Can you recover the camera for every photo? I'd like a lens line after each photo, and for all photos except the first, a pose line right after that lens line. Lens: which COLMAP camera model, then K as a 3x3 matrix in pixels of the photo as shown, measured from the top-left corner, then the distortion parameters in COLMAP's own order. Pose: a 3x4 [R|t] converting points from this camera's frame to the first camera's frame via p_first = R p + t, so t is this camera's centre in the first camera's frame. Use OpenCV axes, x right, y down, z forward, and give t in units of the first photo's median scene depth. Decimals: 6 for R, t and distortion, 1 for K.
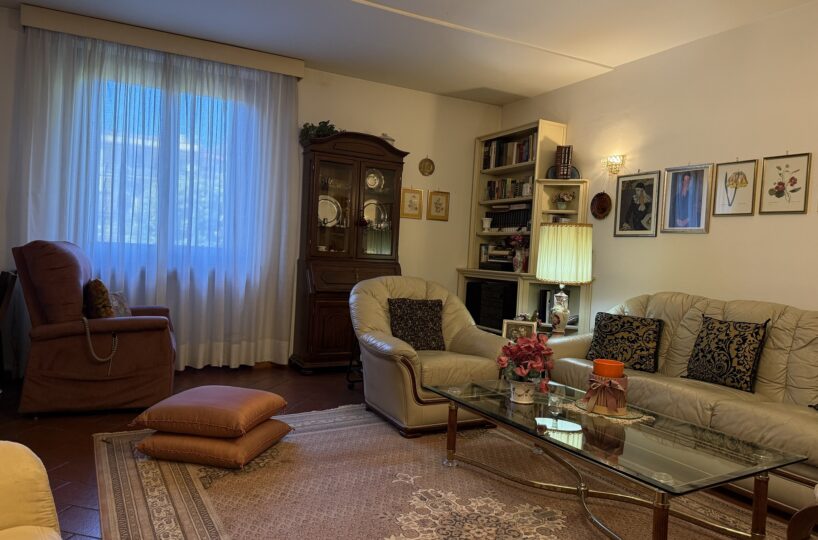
lens RADIAL K [[568.8, 0, 409.0], [0, 568.8, 266.3], [0, 0, 1]] dist [0.075867, -0.107032]
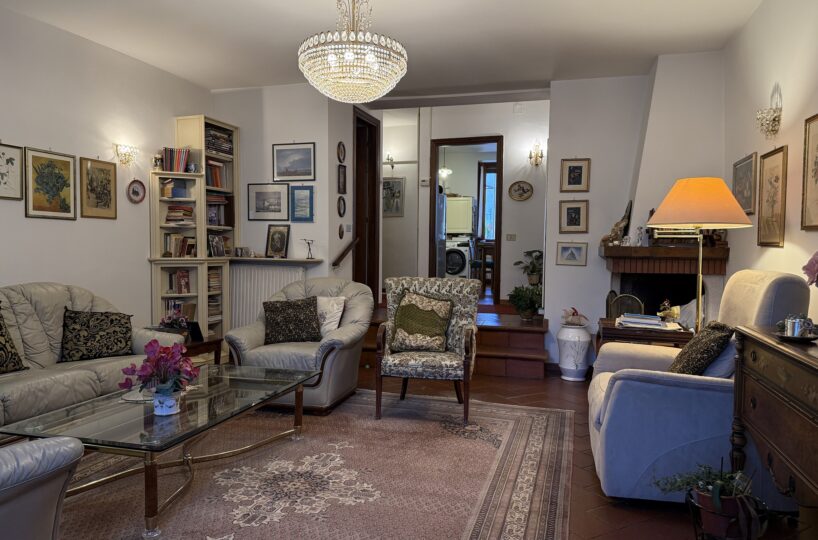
lens RADIAL K [[568.8, 0, 408.1], [0, 568.8, 274.9], [0, 0, 1]] dist [0.075867, -0.107032]
pose [[-0.677273, -0.093830, 0.729724, -0.516255], [-0.031972, 0.994651, 0.098221, -0.067334], [-0.735037, 0.043191, -0.676650, 0.929743]]
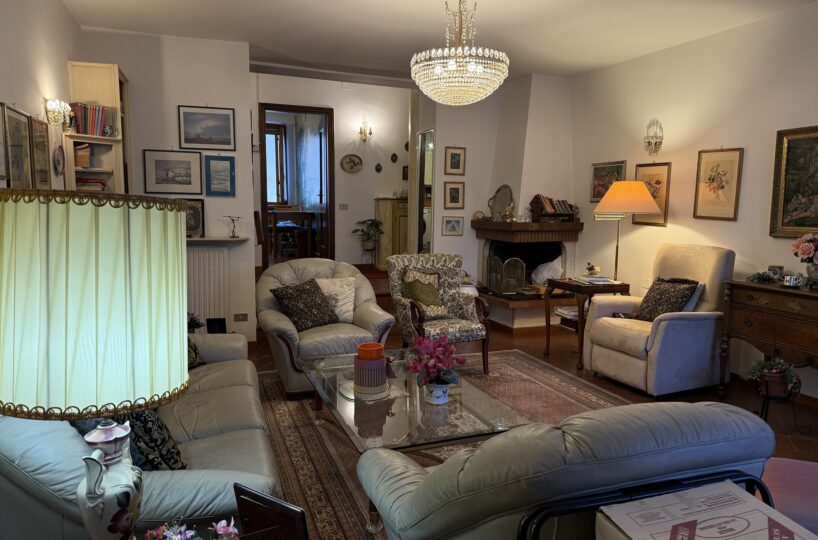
lens RADIAL K [[568.8, 0, 402.7], [0, 568.8, 273.1], [0, 0, 1]] dist [0.075867, -0.107032]
pose [[-0.982108, -0.085276, 0.167906, 0.077364], [-0.060365, 0.987106, 0.148246, -0.096652], [-0.178383, 0.135458, -0.974593, 1.371009]]
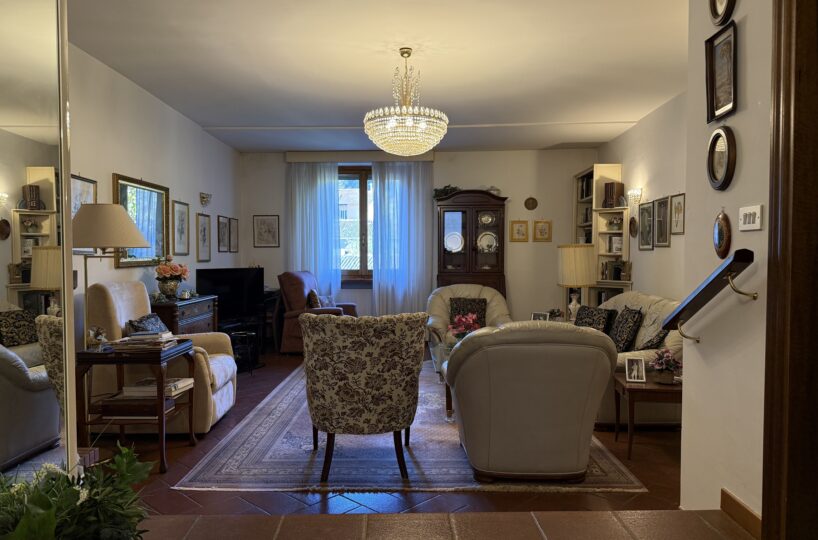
lens RADIAL K [[568.8, 0, 409.4], [0, 568.8, 270.0], [0, 0, 1]] dist [0.075867, -0.107032]
pose [[0.857519, -0.036722, -0.513140, 0.708522], [0.032550, 0.999323, -0.017118, -0.000777], [0.513421, -0.002024, 0.858134, -0.494077]]
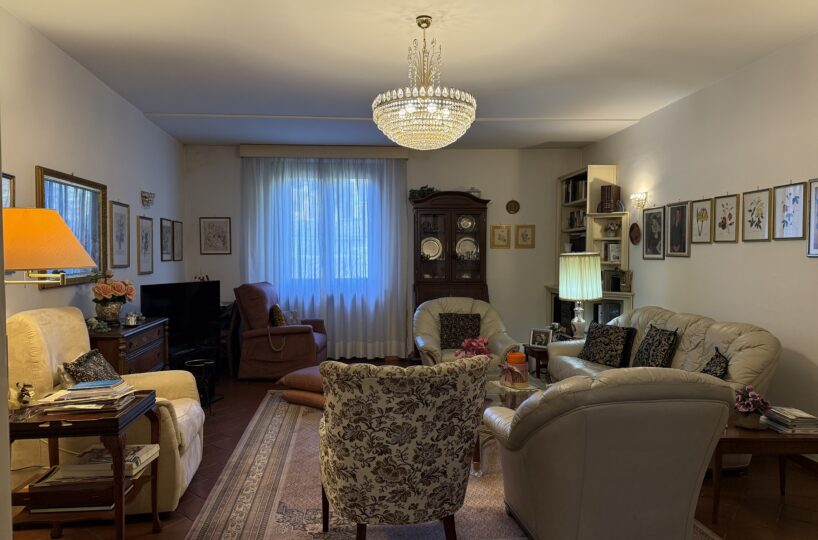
lens RADIAL K [[568.8, 0, 404.7], [0, 568.8, 267.9], [0, 0, 1]] dist [0.075867, -0.107032]
pose [[0.909980, -0.042331, -0.412486, 0.486605], [0.039345, 0.999102, -0.015732, -0.041363], [0.412781, -0.001914, 0.910828, -0.381286]]
